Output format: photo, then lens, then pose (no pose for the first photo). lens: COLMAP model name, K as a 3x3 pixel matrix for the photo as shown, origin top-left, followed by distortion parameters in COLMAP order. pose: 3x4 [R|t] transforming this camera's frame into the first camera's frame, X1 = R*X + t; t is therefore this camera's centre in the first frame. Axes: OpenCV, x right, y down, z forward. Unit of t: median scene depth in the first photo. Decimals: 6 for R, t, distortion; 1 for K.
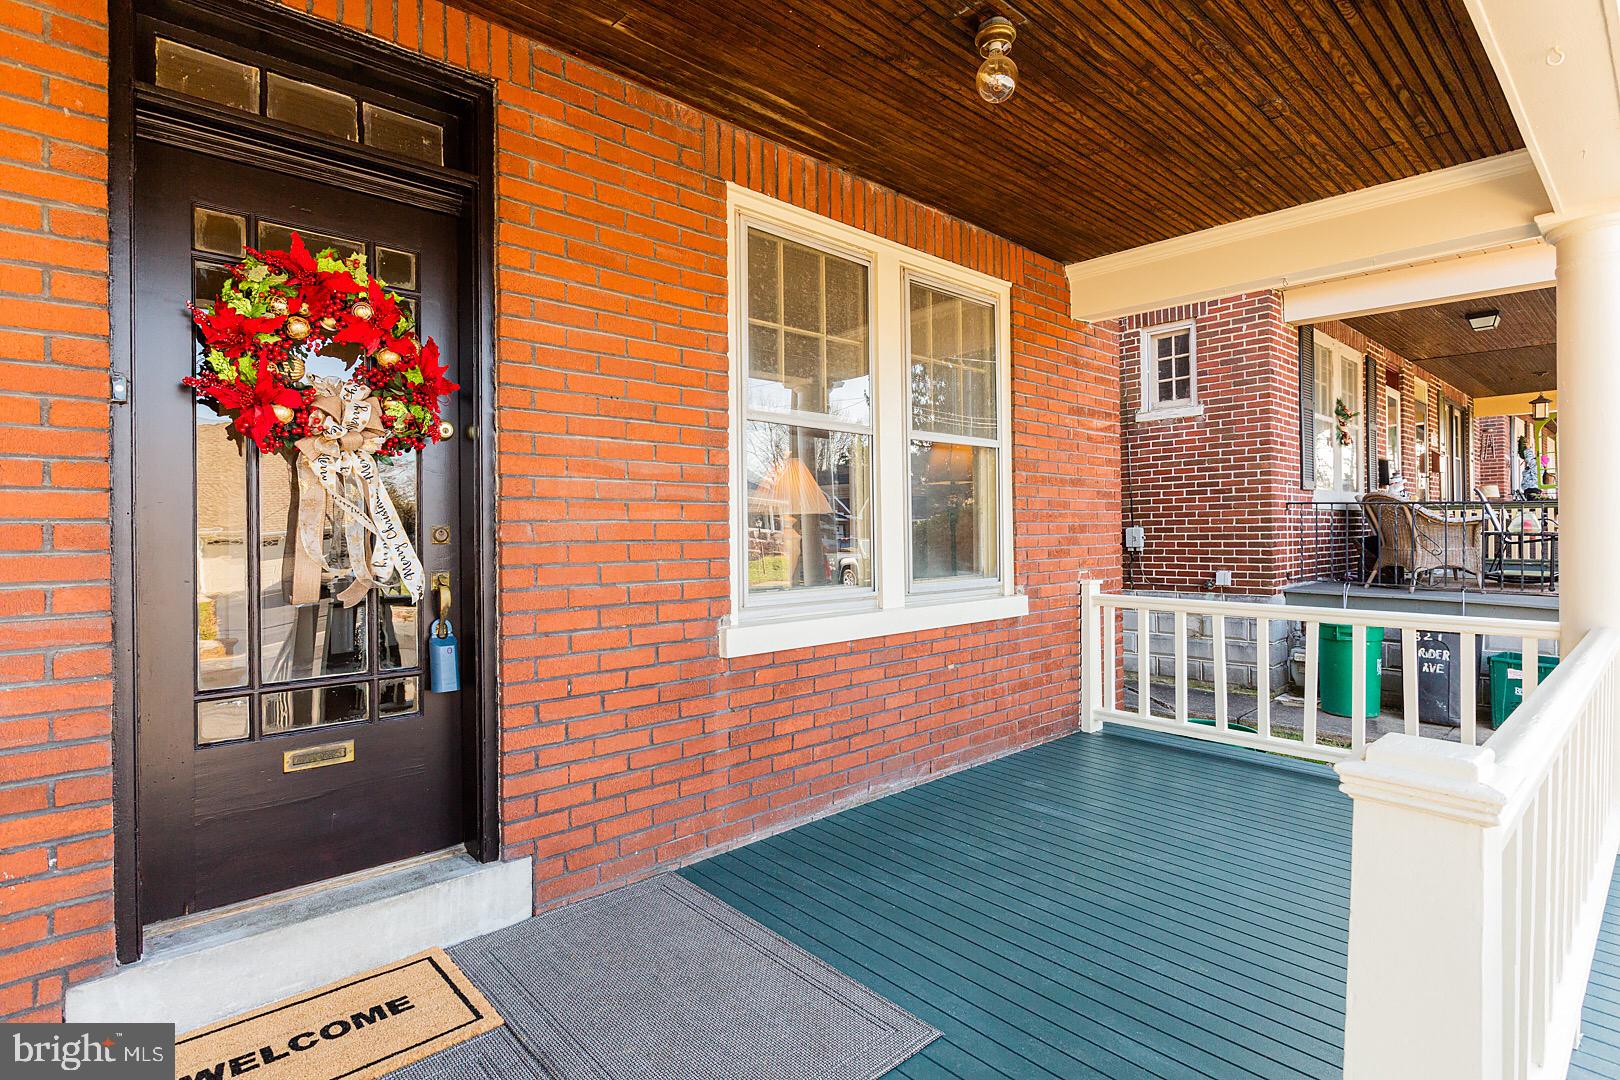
lens RADIAL K [[800.8, 0, 810.0], [0, 800.8, 536.2], [0, 0, 1]] dist [-0.000817, 0.000820]
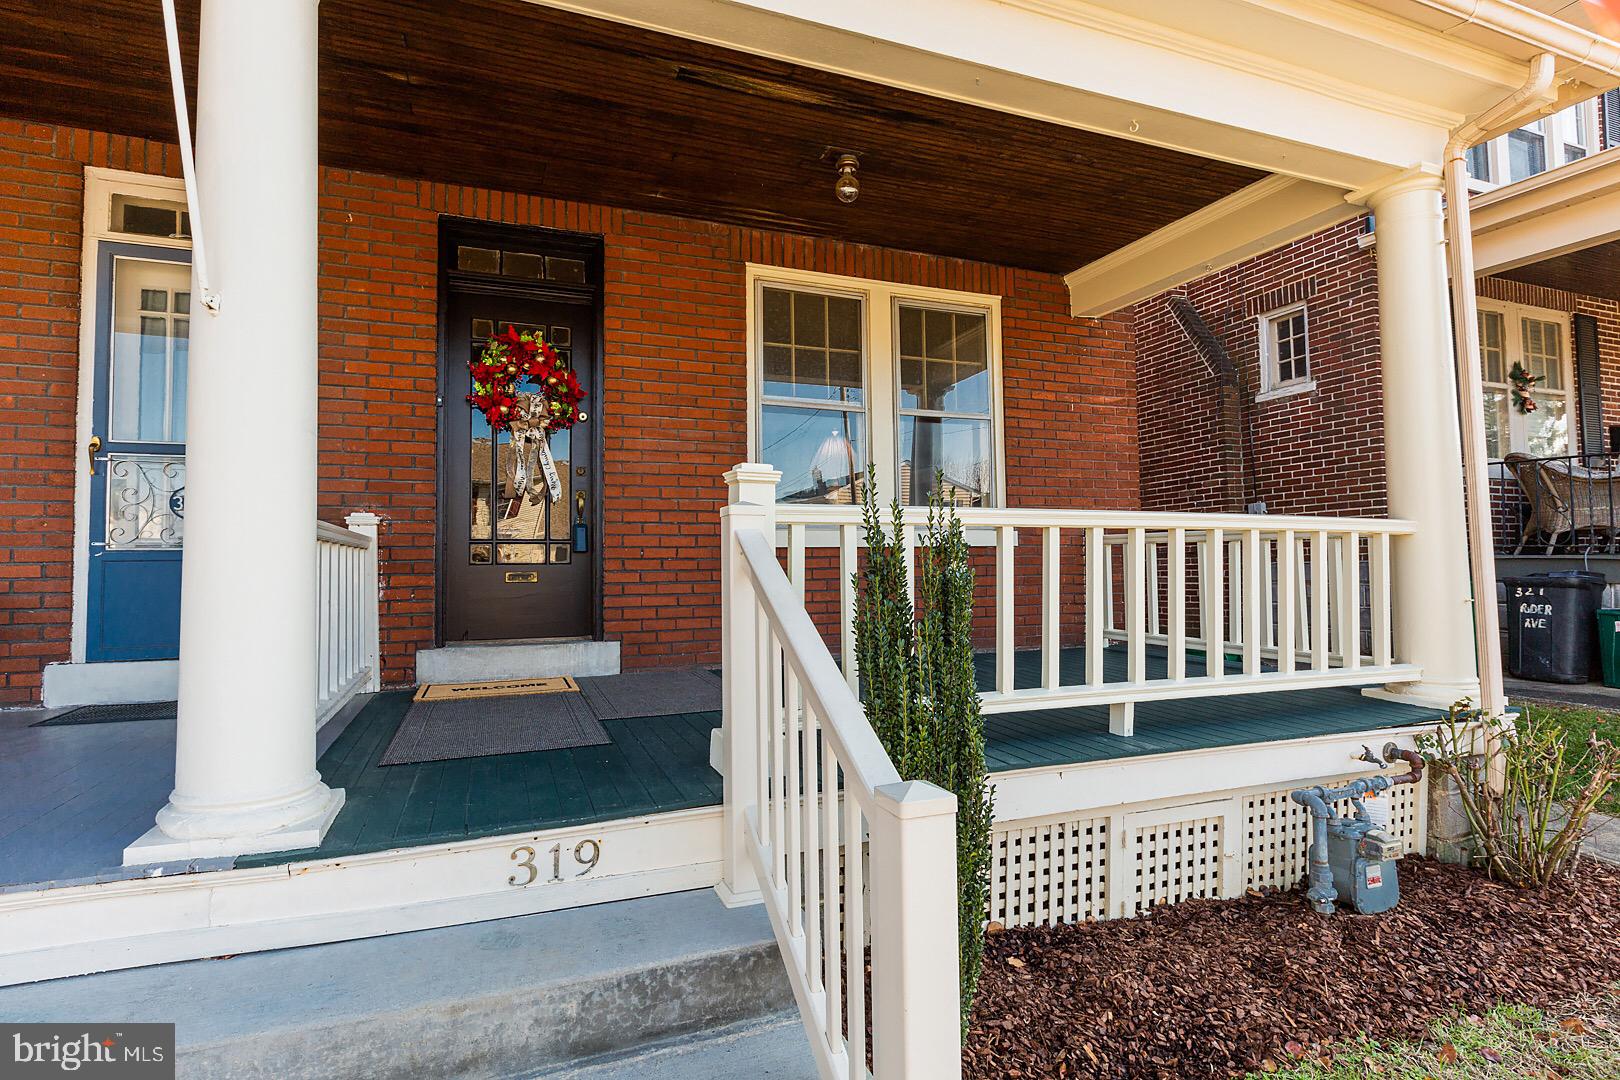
lens RADIAL K [[785.9, 0, 802.8], [0, 785.9, 537.7], [0, 0, 1]] dist [-0.000746, 0.000079]
pose [[0.932039, -0.015295, -0.362034, 0.638824], [0.002322, 0.999340, -0.036242, 0.202825], [0.362350, 0.032939, 0.931460, -0.497054]]
